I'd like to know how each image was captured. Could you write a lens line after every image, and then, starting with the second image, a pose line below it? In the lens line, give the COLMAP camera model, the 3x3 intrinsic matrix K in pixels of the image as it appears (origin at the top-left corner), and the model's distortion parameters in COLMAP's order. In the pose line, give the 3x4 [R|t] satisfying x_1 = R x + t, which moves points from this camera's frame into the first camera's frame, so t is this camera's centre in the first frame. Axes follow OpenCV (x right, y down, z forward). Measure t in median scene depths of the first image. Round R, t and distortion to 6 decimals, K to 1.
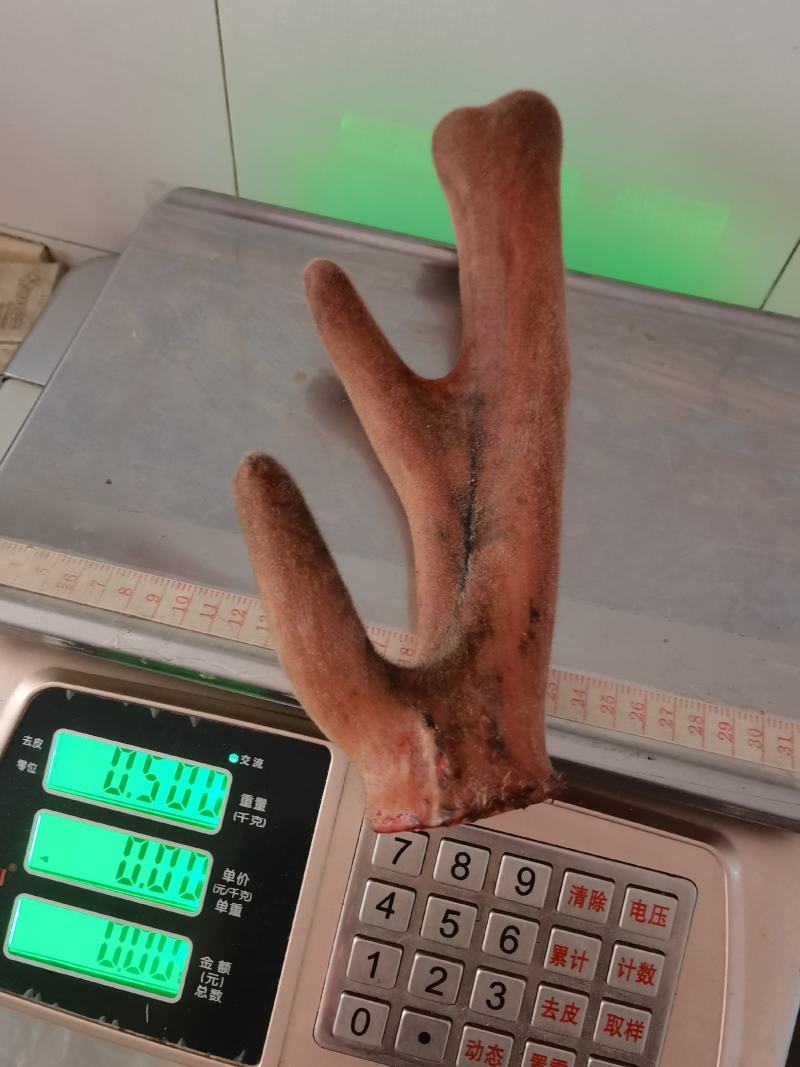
lens RADIAL K [[836.5, 0, 400.0], [0, 836.5, 533.5], [0, 0, 1]] dist [0.011933, -0.033052]
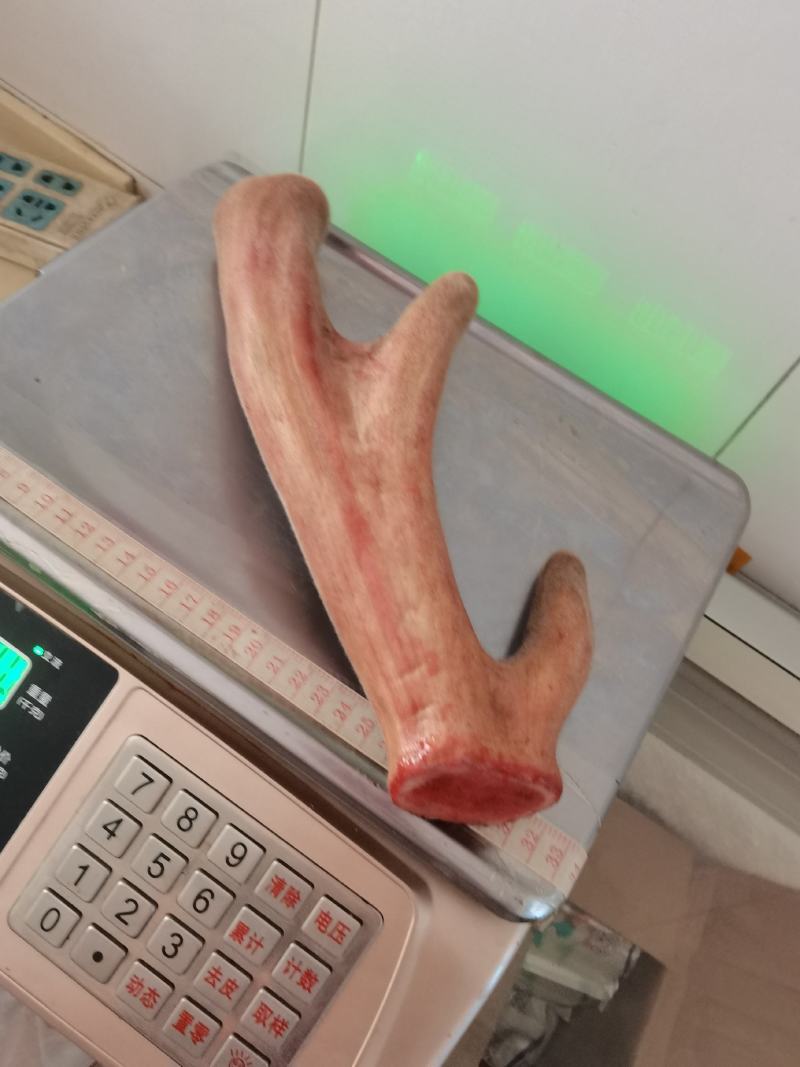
lens RADIAL K [[836.5, 0, 400.0], [0, 836.5, 533.5], [0, 0, 1]] dist [0.011933, -0.033052]
pose [[0.933663, 0.350543, -0.073439, 0.279932], [-0.353160, 0.935204, -0.025921, -0.013855], [0.059594, 0.050137, 0.996963, -0.073386]]
